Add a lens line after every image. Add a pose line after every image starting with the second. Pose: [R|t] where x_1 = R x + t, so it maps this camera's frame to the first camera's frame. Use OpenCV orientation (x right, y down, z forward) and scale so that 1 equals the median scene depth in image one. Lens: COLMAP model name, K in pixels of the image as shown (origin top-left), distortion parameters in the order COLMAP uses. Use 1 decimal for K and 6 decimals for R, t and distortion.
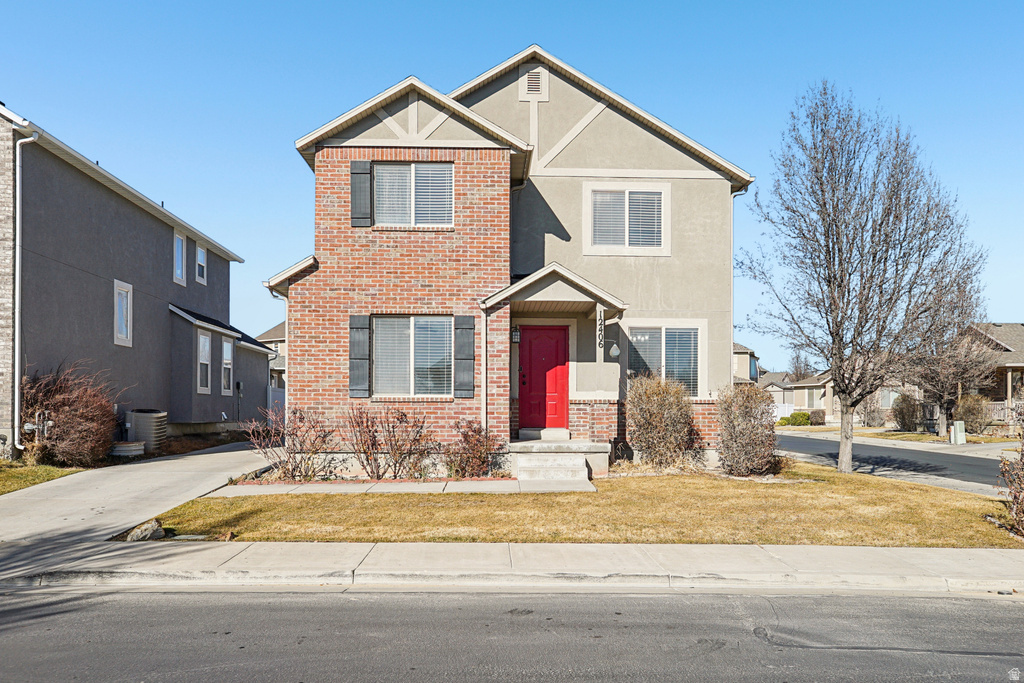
lens RADIAL K [[787.4, 0, 512.0], [0, 787.4, 284.2], [0, 0, 1]] dist [0.013880, 0.004542]
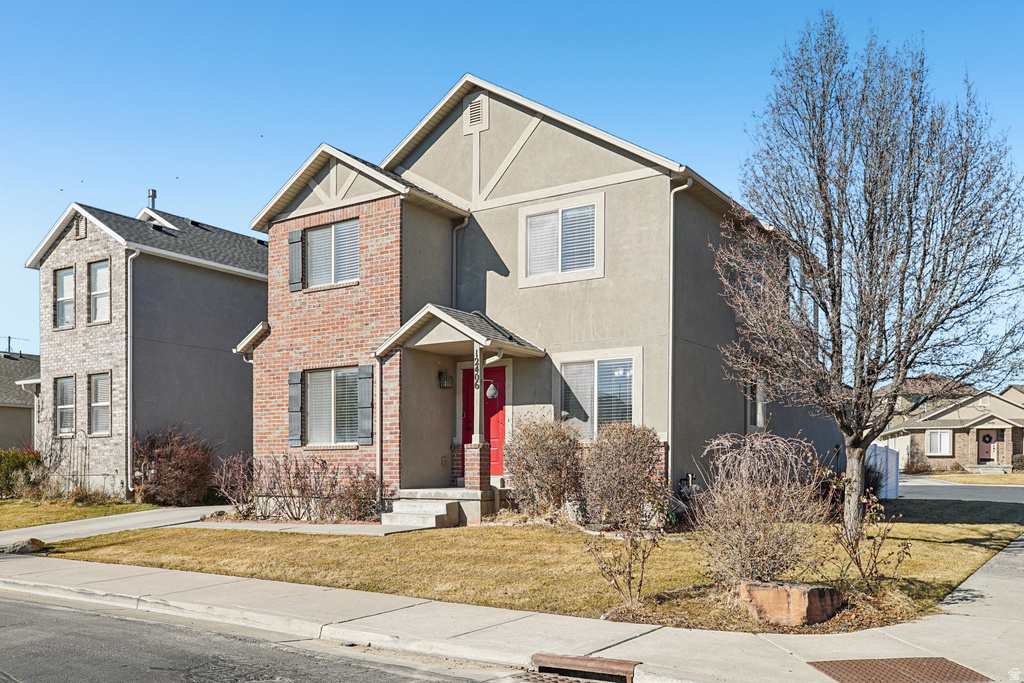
lens RADIAL K [[883.7, 0, 512.0], [0, 883.7, 341.5], [0, 0, 1]] dist [0.034360, 0.003004]
pose [[0.806873, -0.088716, -0.584025, 0.758002], [0.095978, 0.995210, -0.018577, 0.047921], [0.582876, -0.041064, 0.811523, 0.172851]]
